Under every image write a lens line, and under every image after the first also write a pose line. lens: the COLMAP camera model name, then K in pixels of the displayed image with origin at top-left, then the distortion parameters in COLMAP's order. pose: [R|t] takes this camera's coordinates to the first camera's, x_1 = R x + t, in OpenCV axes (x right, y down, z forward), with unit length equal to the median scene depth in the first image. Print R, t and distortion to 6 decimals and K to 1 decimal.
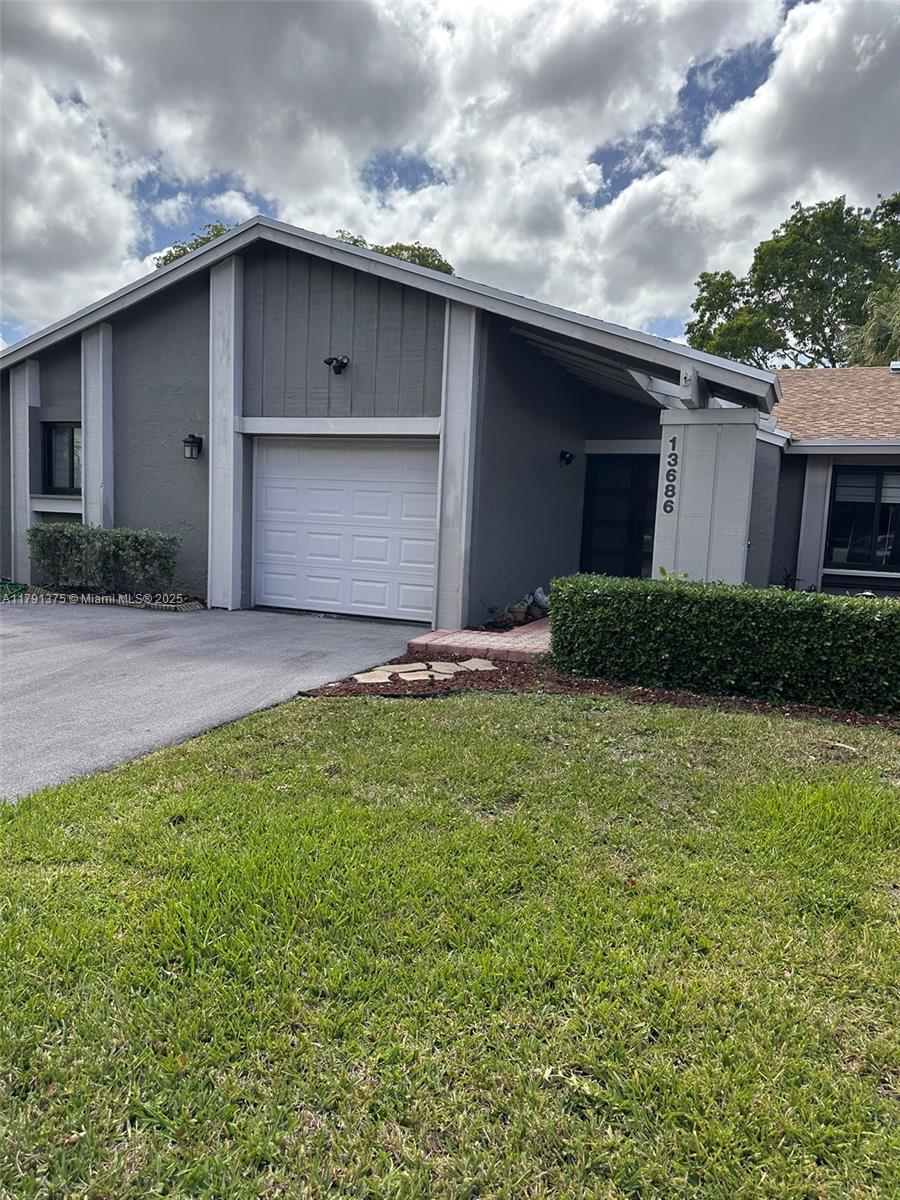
lens RADIAL K [[847.1, 0, 458.3], [0, 847.1, 607.7], [0, 0, 1]] dist [0.065590, -0.072956]
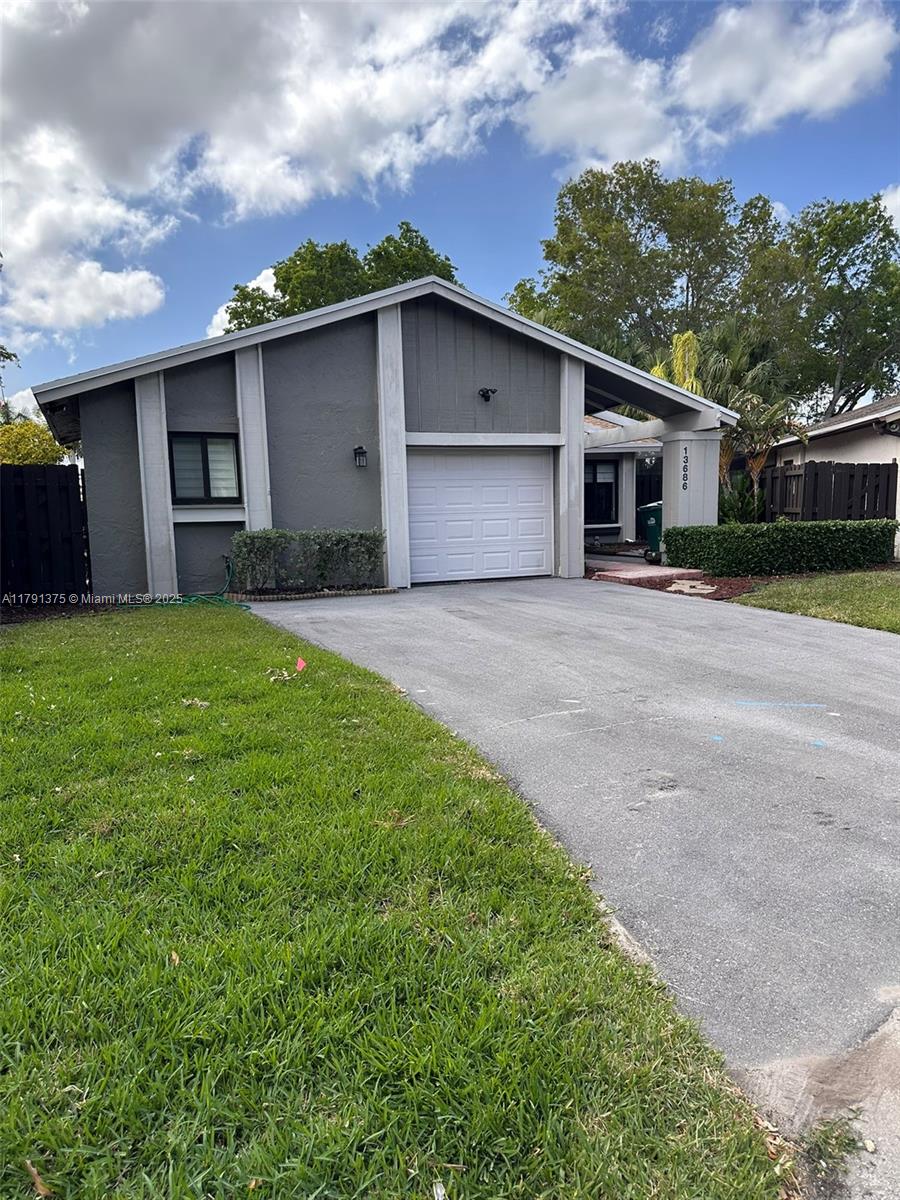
lens RADIAL K [[847.1, 0, 445.1], [0, 847.1, 607.0], [0, 0, 1]] dist [0.065590, -0.072956]
pose [[0.686283, -0.144310, 0.712874, -1.135581], [0.132882, 0.988500, 0.072181, -0.052993], [-0.715093, 0.045192, 0.697567, 0.109474]]
